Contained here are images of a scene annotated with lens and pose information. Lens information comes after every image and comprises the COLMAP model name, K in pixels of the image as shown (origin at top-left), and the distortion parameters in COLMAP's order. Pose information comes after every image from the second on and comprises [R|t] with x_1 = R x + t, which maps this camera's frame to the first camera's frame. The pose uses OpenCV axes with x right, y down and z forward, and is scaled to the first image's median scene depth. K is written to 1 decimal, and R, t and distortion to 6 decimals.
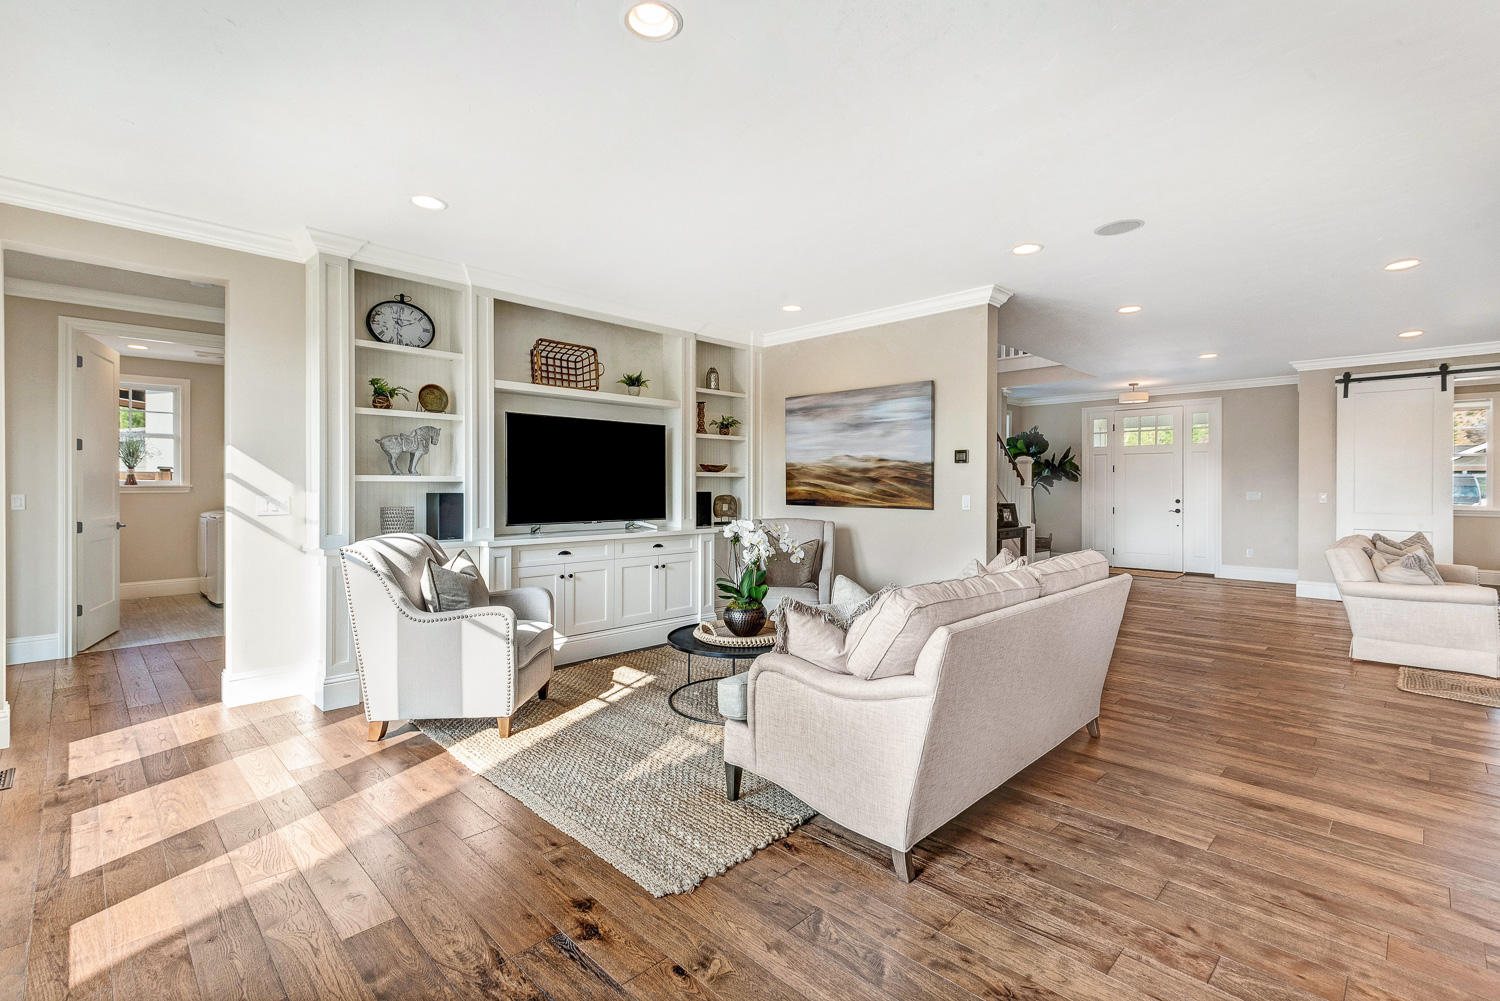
lens RADIAL K [[670.3, 0, 746.3], [0, 670.3, 490.6], [0, 0, 1]] dist [0.015823, -0.000395]
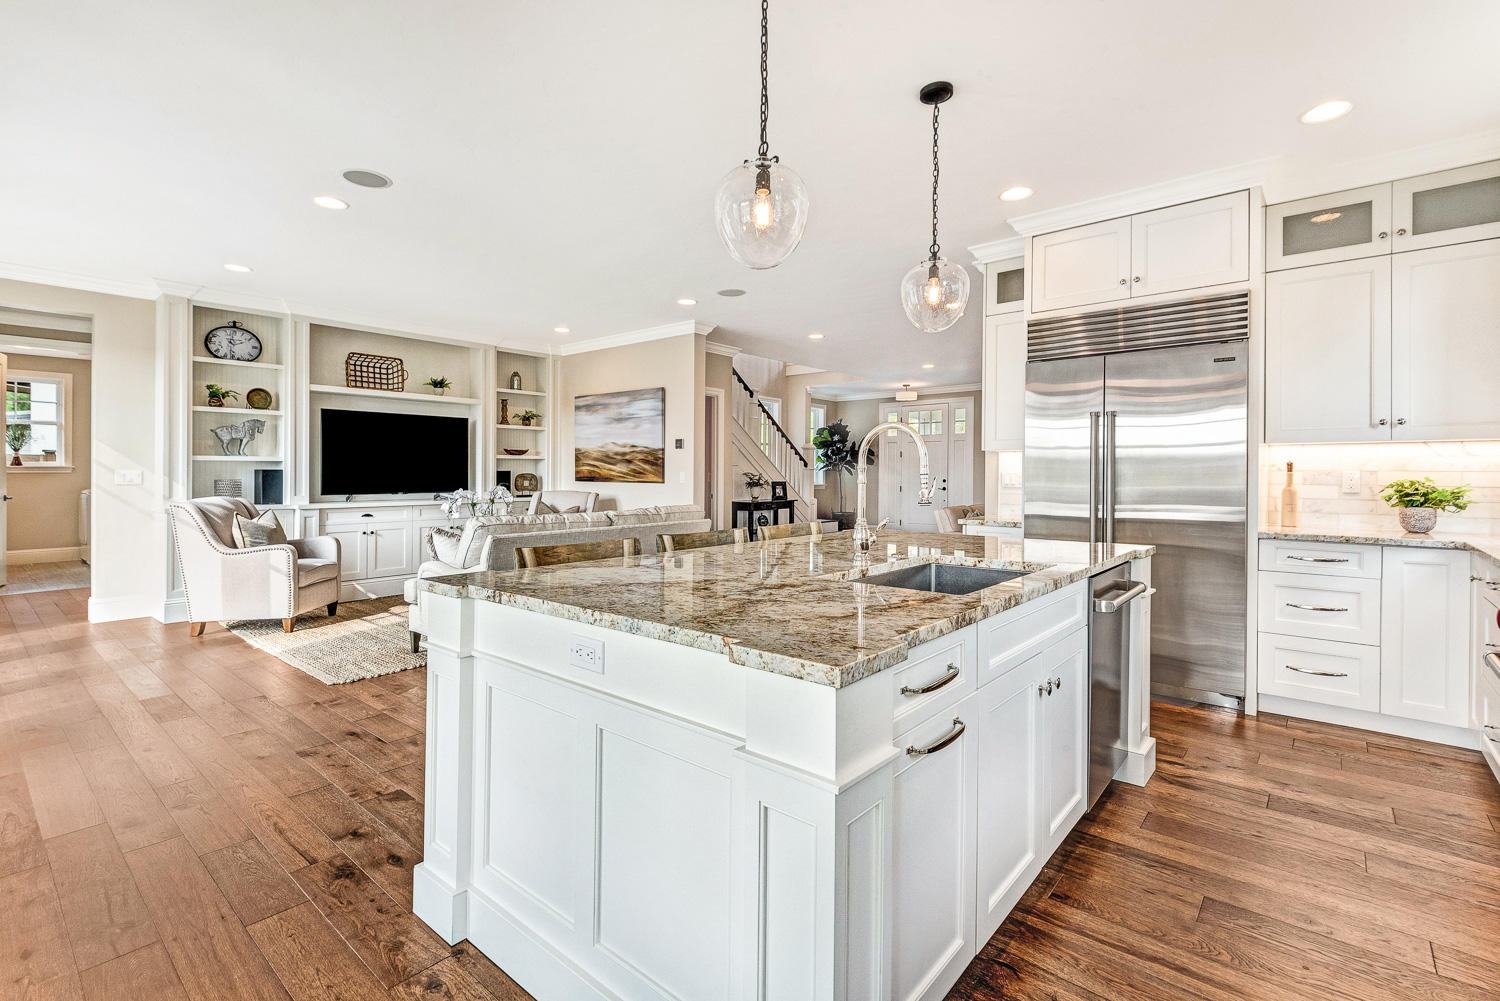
lens RADIAL K [[686.8, 0, 754.5], [0, 686.8, 475.6], [0, 0, 1]] dist [-0.001017, -0.000211]
pose [[0.996197, 0.000798, 0.087126, 0.336639], [-0.000652, 0.999998, -0.001701, 0.014754], [-0.087127, 0.001637, 0.996196, -0.377041]]
